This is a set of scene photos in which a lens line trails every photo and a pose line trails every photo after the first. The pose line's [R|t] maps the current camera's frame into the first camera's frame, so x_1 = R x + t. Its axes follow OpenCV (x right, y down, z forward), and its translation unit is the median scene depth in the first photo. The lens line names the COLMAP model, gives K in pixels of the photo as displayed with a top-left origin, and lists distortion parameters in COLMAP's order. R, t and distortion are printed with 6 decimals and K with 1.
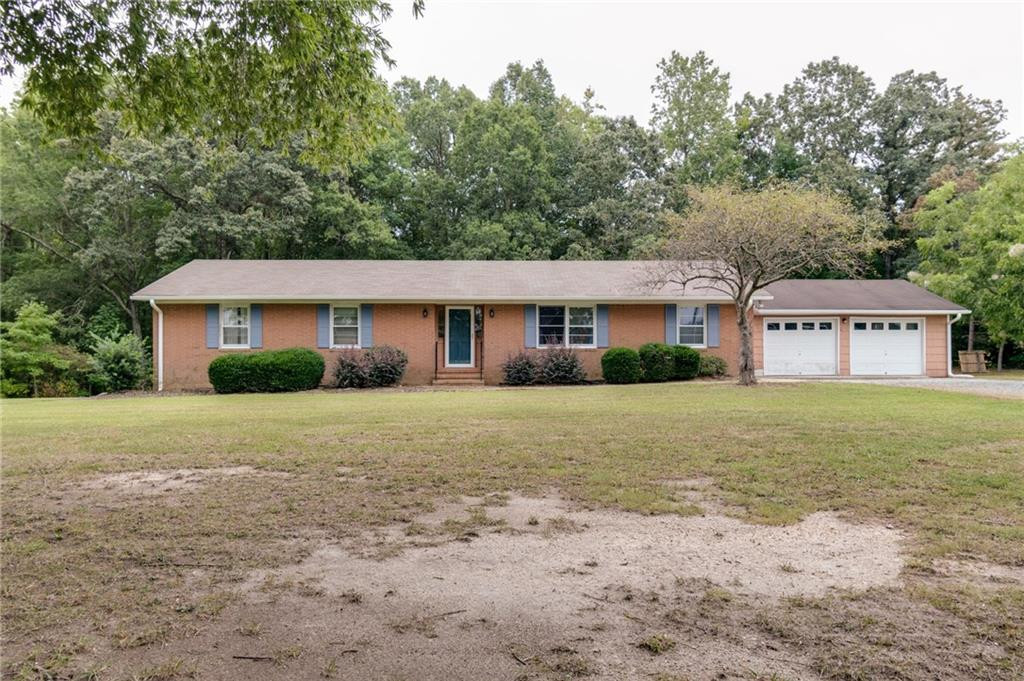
lens RADIAL K [[1032.4, 0, 512.0], [0, 1032.4, 341.2], [0, 0, 1]] dist [0.020945, 0.000000]
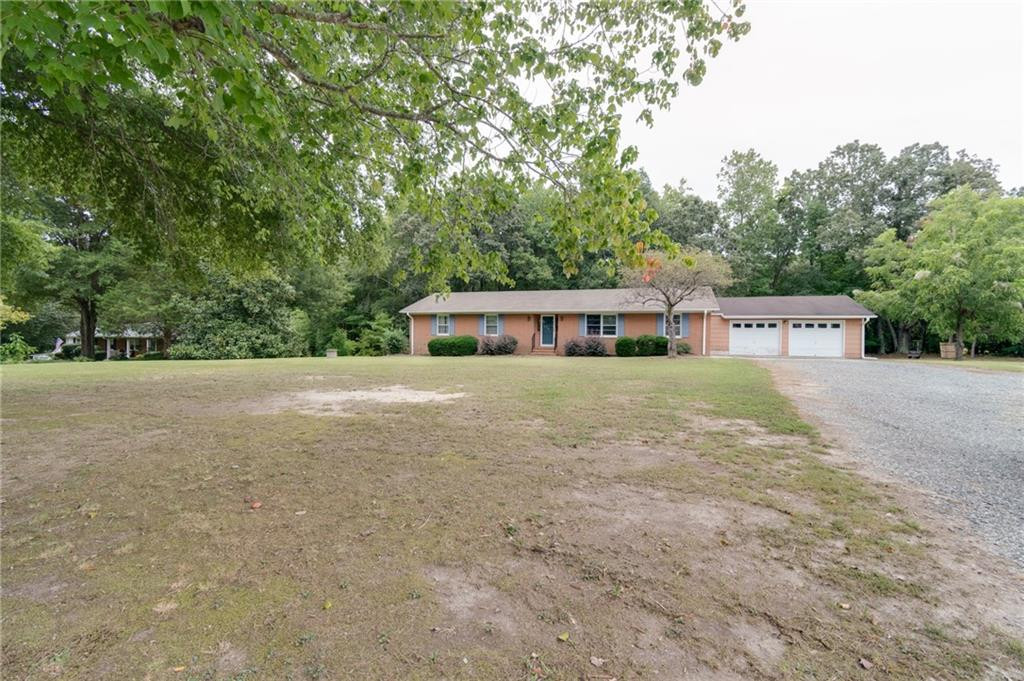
lens RADIAL K [[1032.4, 0, 512.0], [0, 1032.4, 339.1], [0, 0, 1]] dist [0.020945, 0.000000]
pose [[0.838617, 0.012731, -0.544572, 0.925279], [-0.007438, 0.999901, 0.011922, -0.010417], [0.544670, -0.005948, 0.838629, -0.642757]]
